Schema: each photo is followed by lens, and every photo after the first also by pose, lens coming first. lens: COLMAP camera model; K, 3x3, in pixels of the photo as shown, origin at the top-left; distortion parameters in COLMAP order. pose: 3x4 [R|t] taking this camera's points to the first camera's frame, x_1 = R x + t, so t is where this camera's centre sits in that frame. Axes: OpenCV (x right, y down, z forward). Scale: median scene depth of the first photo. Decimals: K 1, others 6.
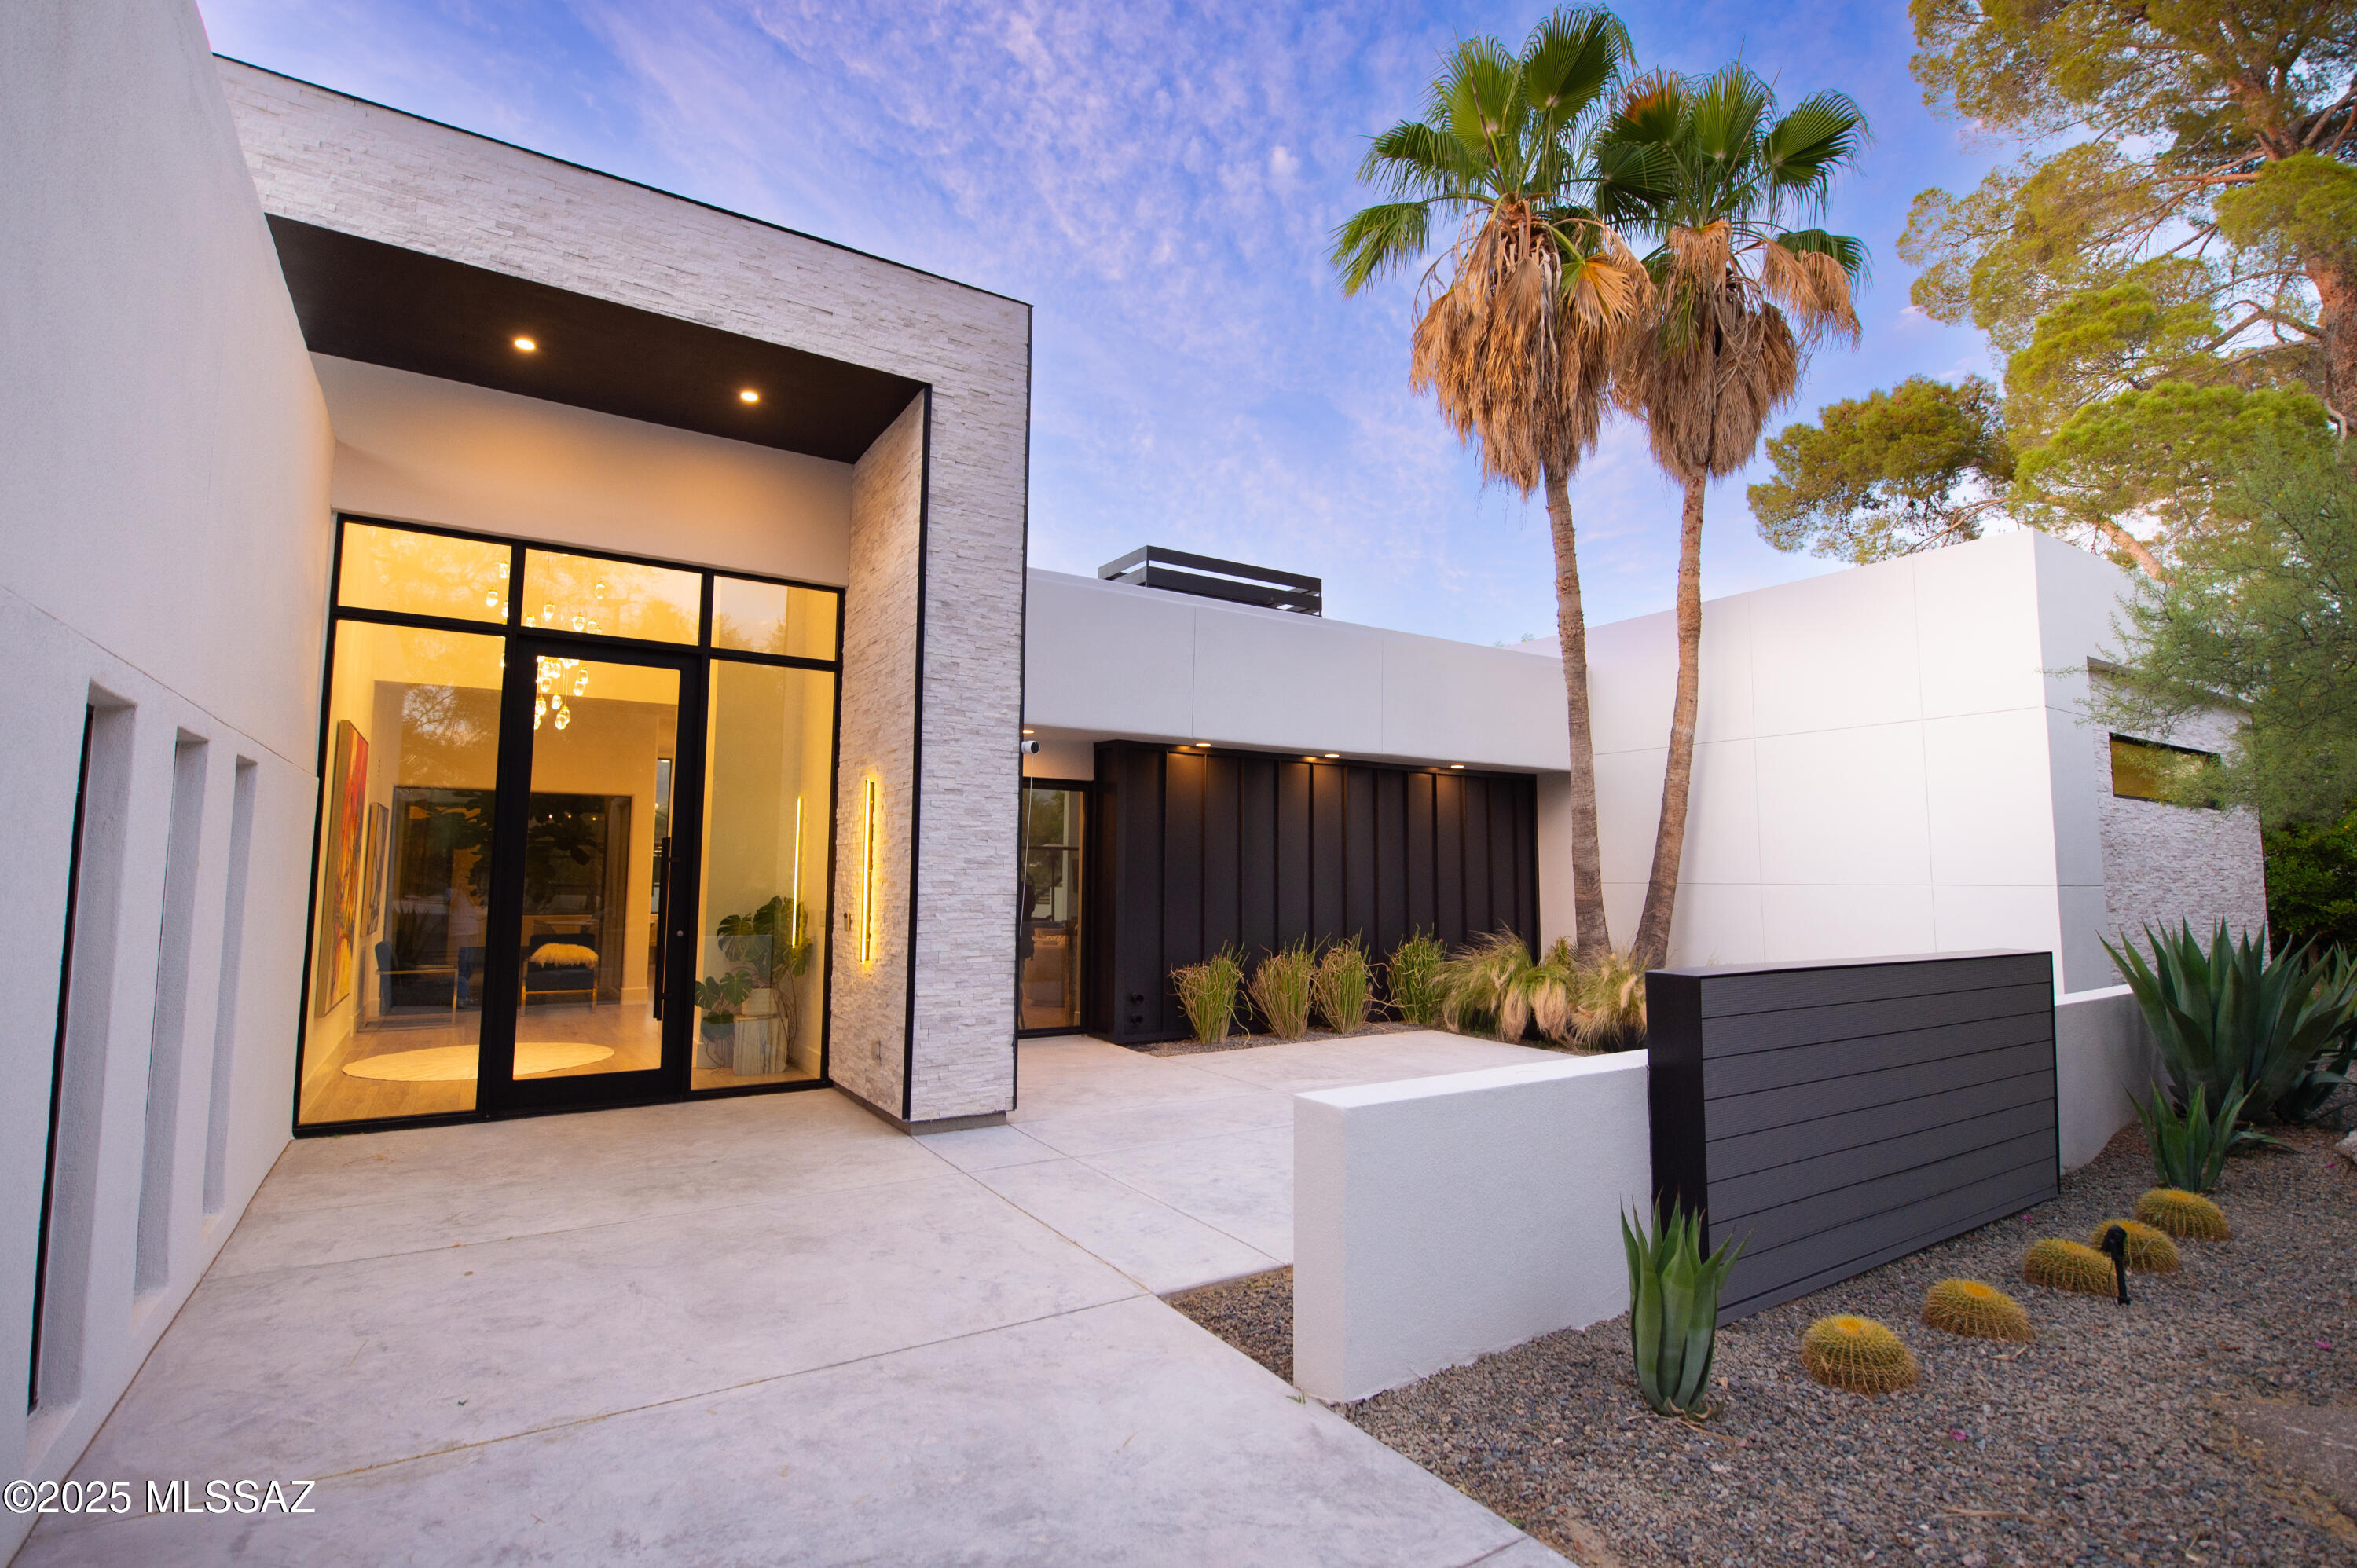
lens RADIAL K [[1084.0, 0, 1178.5], [0, 1084.0, 784.0], [0, 0, 1]] dist [-0.003268, -0.005432]
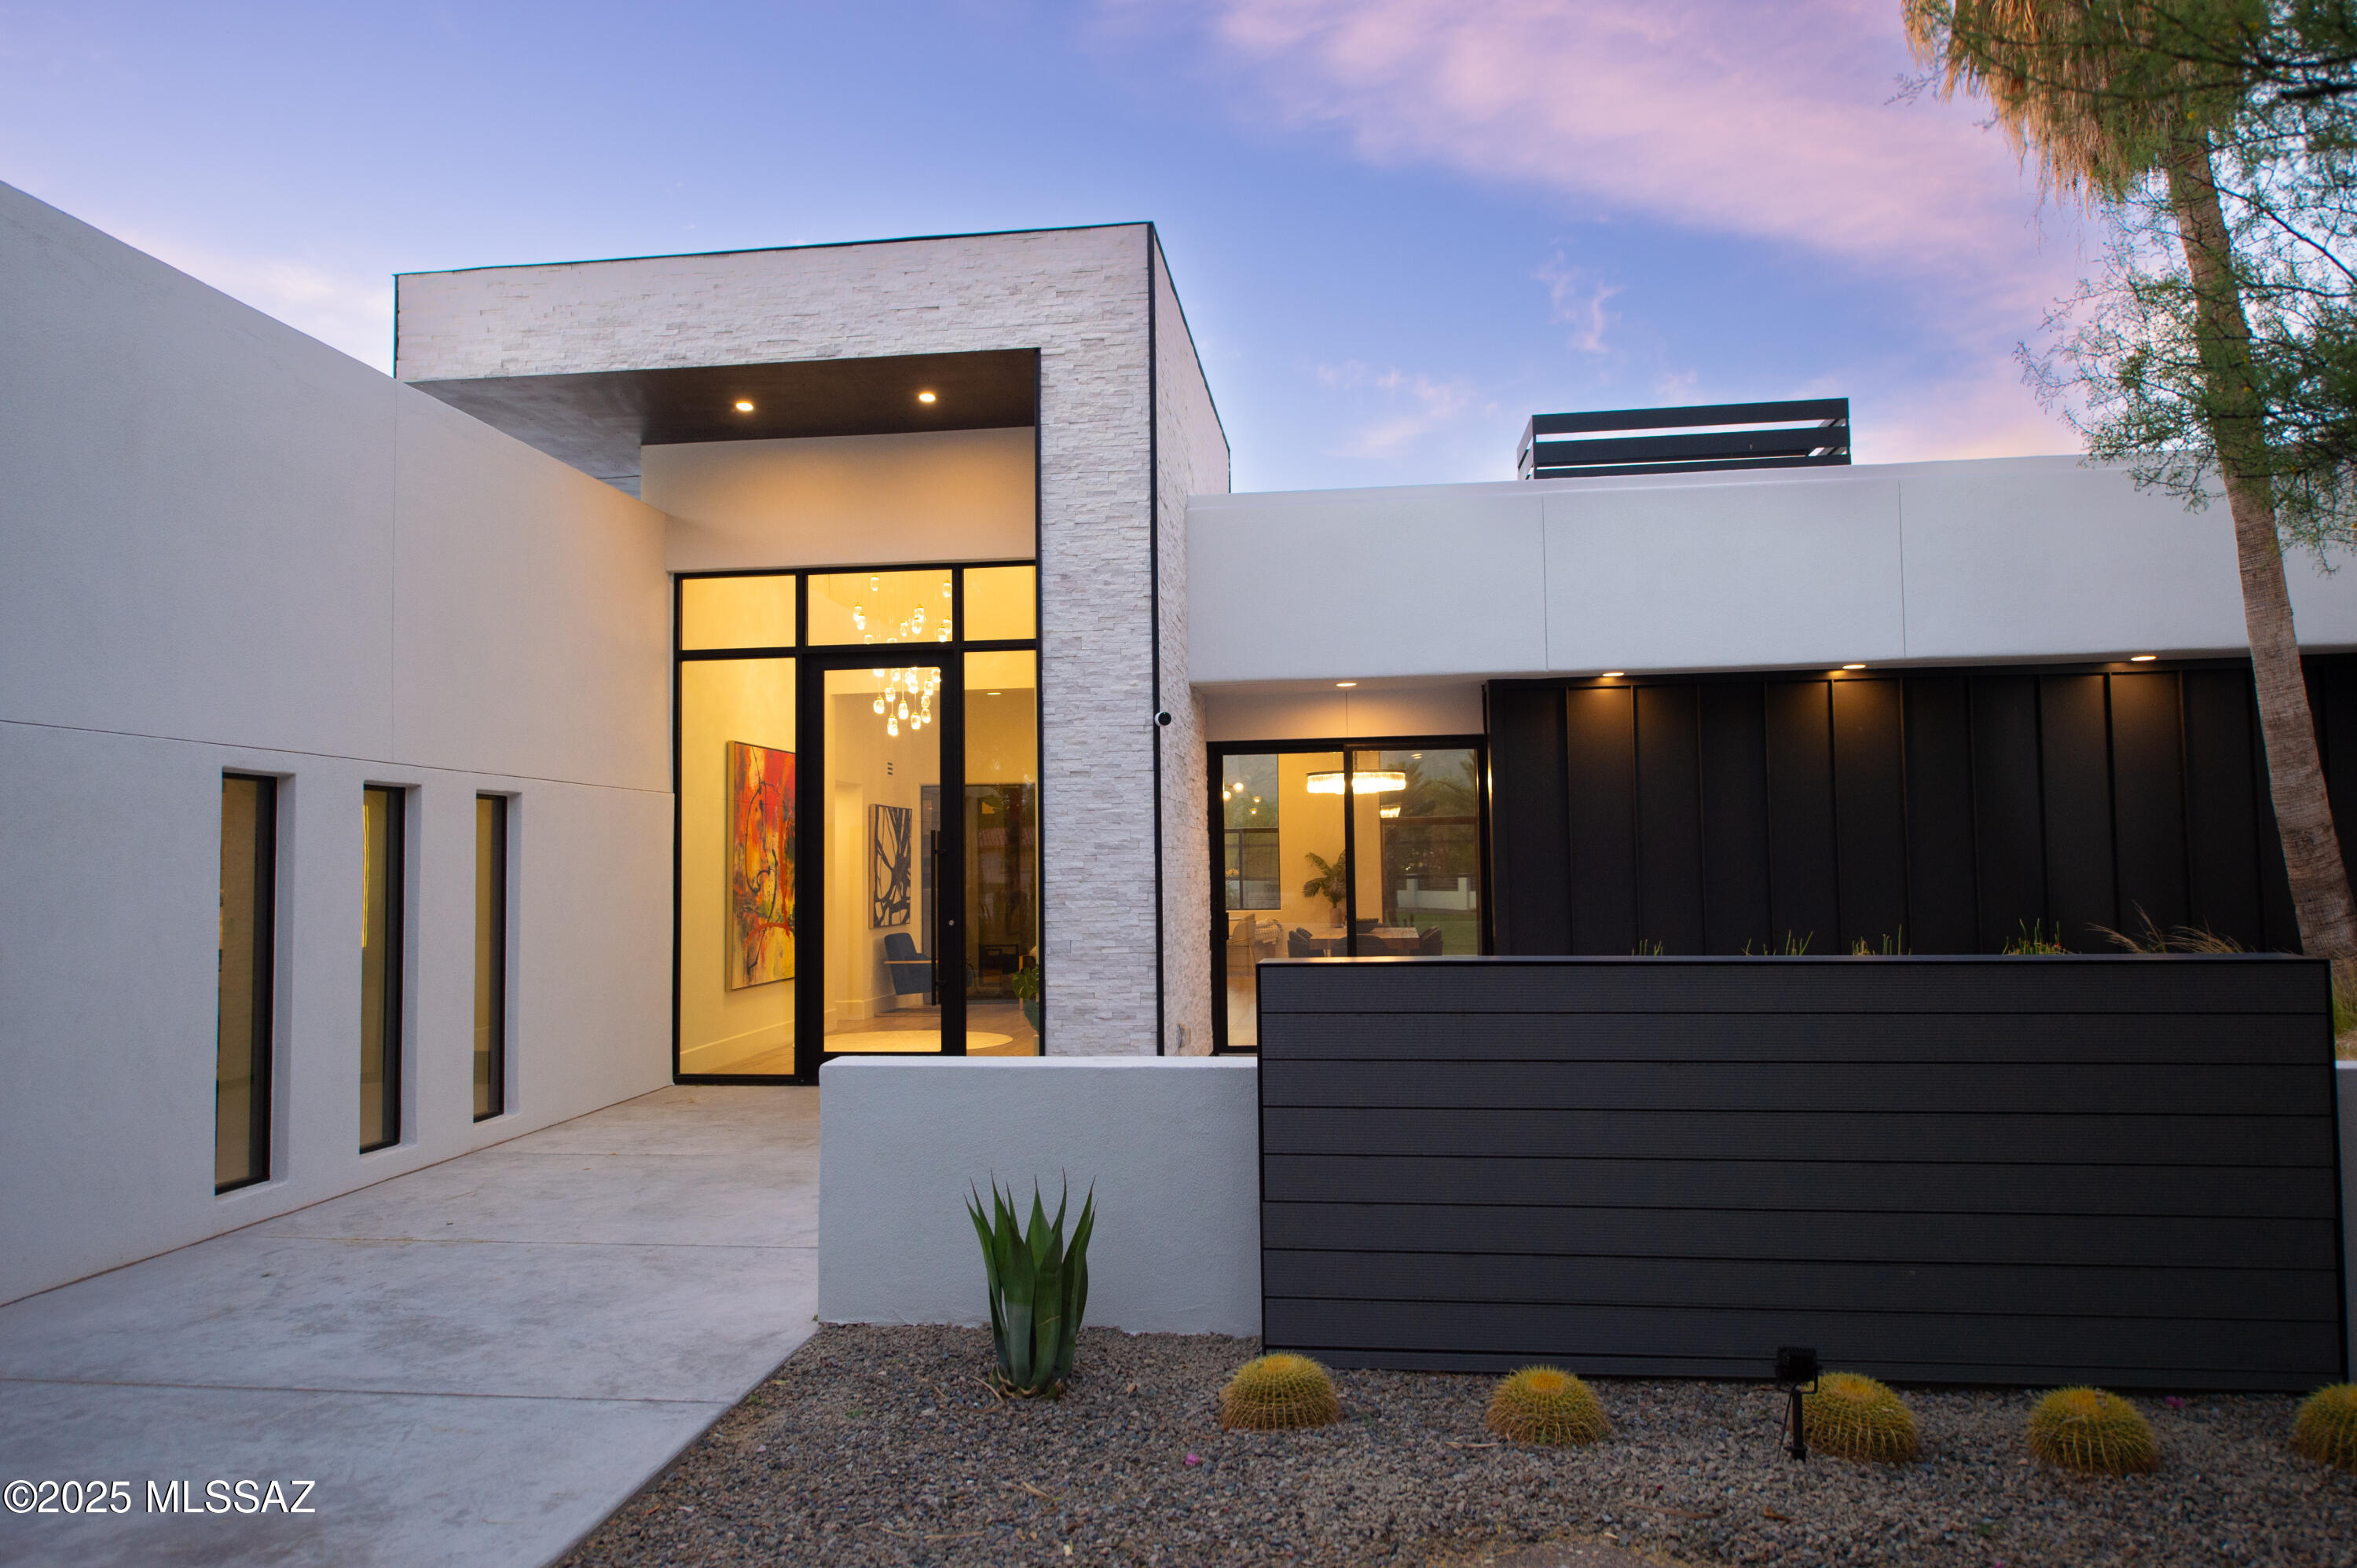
lens RADIAL K [[1545.5, 0, 1178.5], [0, 1545.5, 784.0], [0, 0, 1]] dist [0.004058, -0.003190]
pose [[0.771169, -0.052847, -0.634434, 0.707960], [0.075090, 0.997143, 0.008213, 0.011182], [0.632187, -0.053974, 0.772934, 0.006533]]
